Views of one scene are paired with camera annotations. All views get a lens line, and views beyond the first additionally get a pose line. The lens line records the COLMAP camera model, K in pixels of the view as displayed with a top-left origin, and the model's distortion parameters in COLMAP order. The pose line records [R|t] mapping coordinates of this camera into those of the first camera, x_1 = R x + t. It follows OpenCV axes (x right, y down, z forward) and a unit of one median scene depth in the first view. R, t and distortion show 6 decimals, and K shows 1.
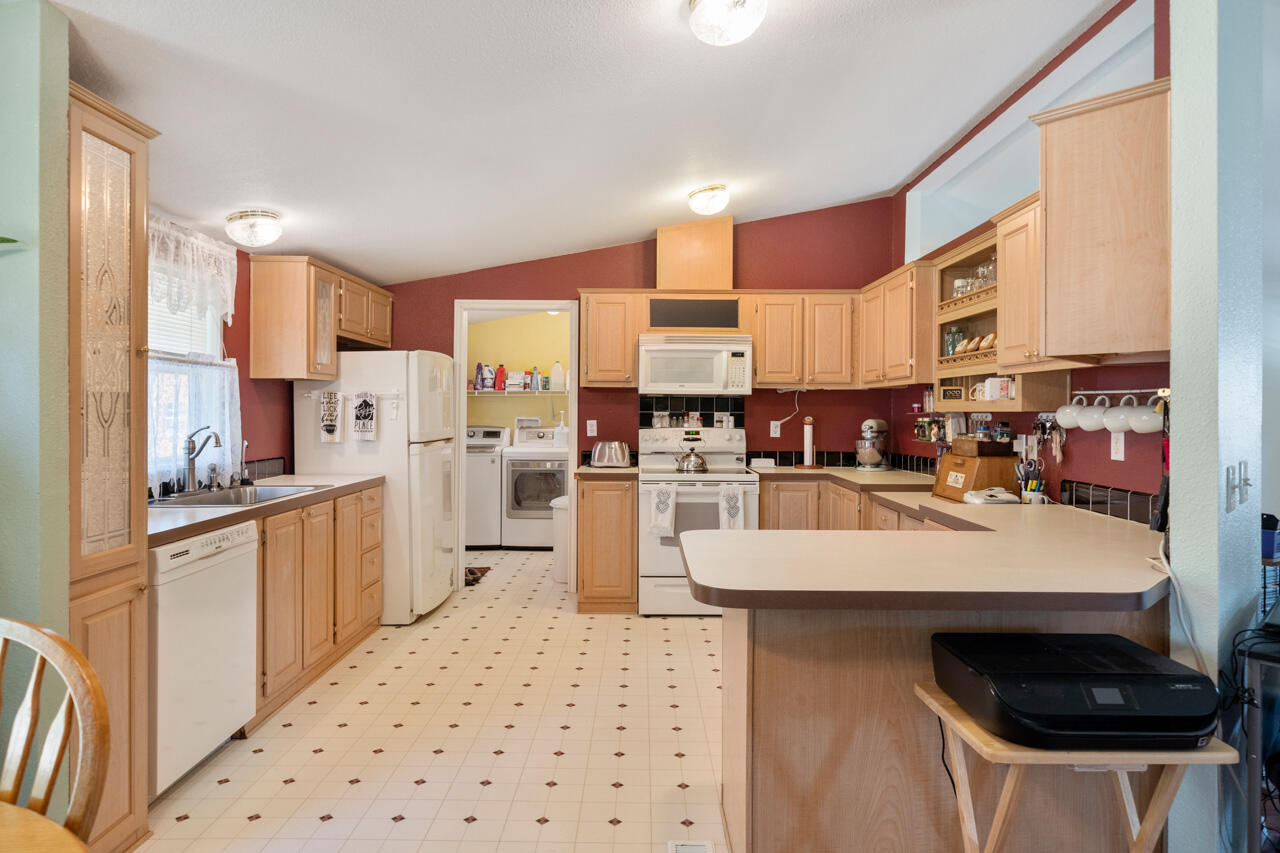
lens RADIAL K [[707.2, 0, 642.4], [0, 707.2, 415.6], [0, 0, 1]] dist [-0.002072, -0.000329]
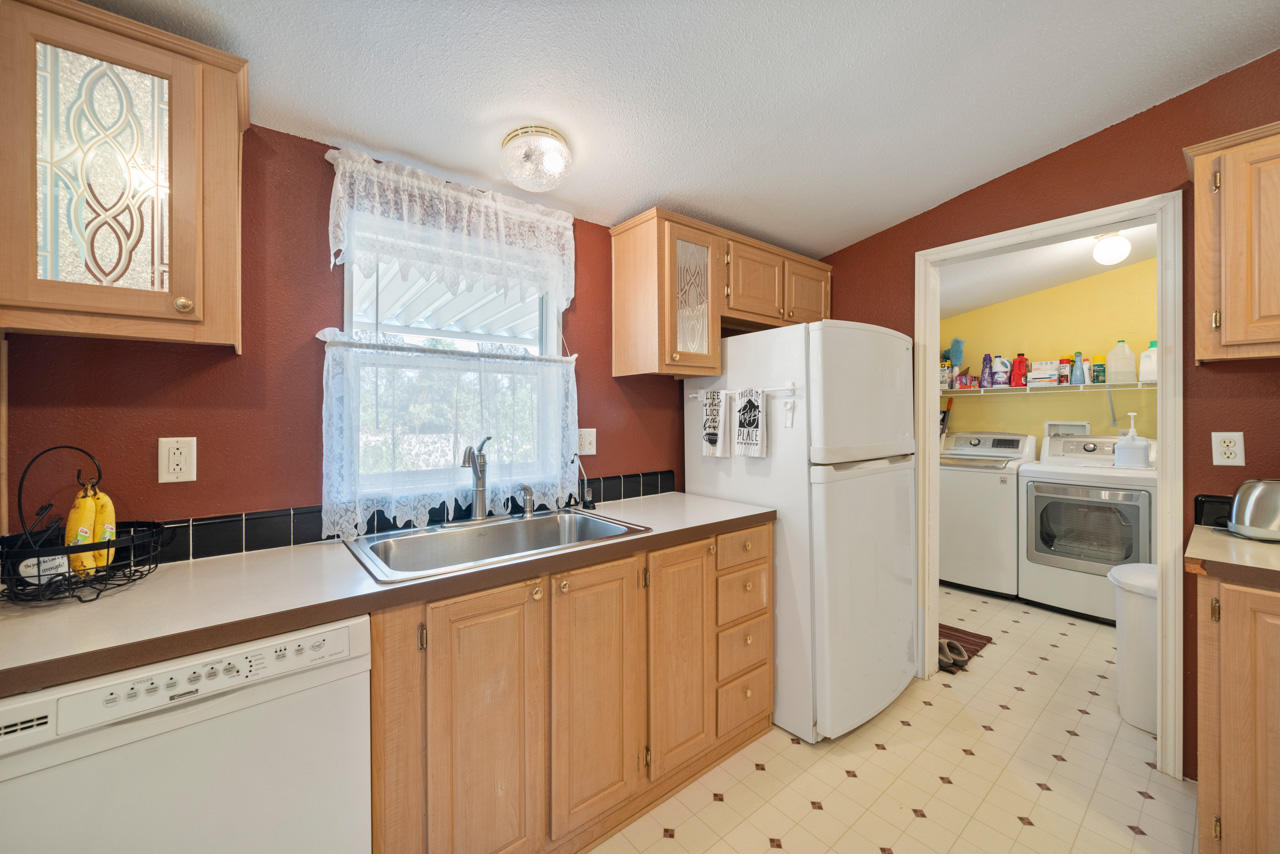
lens RADIAL K [[489.9, 0, 634.5], [0, 489.9, 412.0], [0, 0, 1]] dist [-0.005550, 0.000192]
pose [[0.621116, -0.008765, -0.783670, -0.075648], [0.000559, 0.999942, -0.010741, -0.004371], [0.783719, 0.006233, 0.621085, 0.582751]]
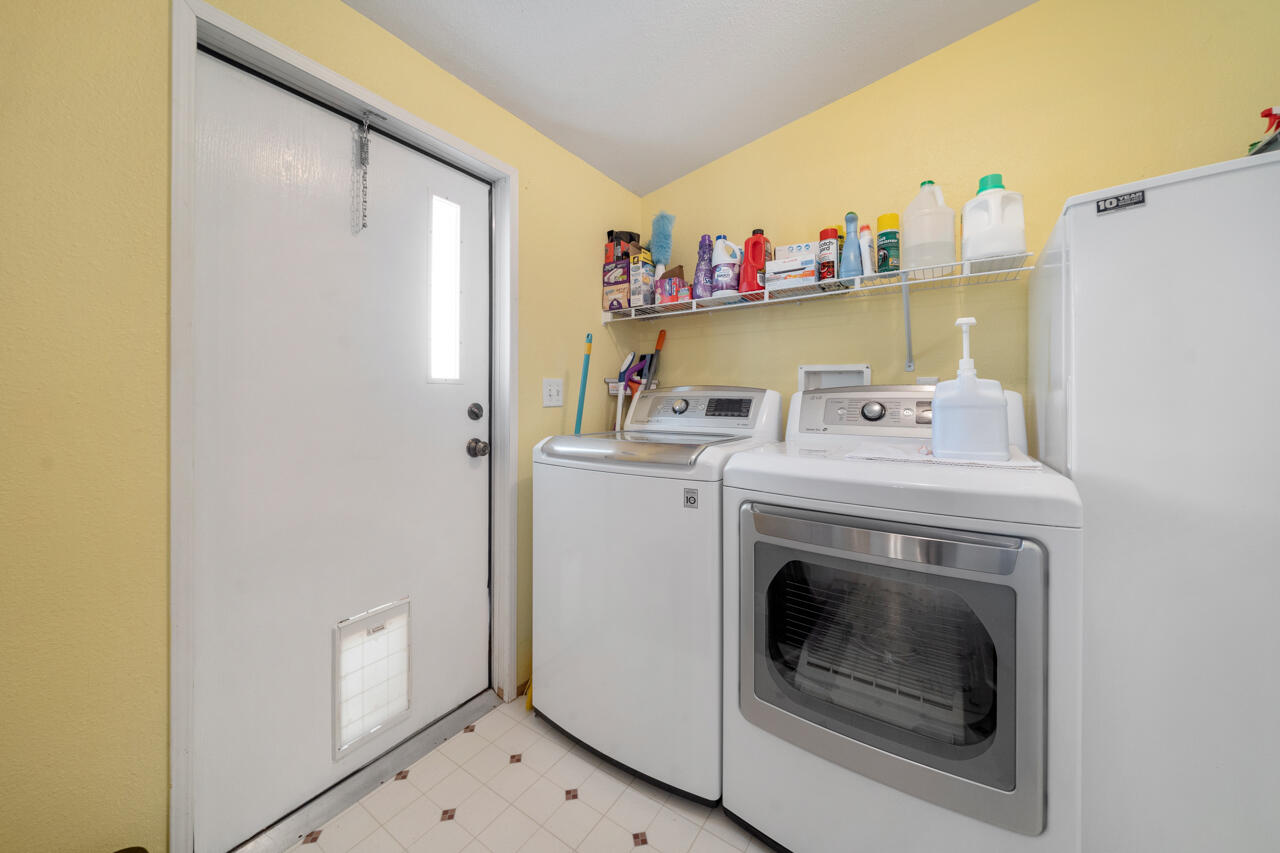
lens RADIAL K [[458.7, 0, 634.4], [0, 458.7, 387.2], [0, 0, 1]] dist [-0.012759, -0.000004]
pose [[0.824888, -0.012668, -0.565155, -0.196489], [-0.004565, 0.999567, -0.029068, 0.039481], [0.565278, 0.026558, 0.824473, 1.304969]]
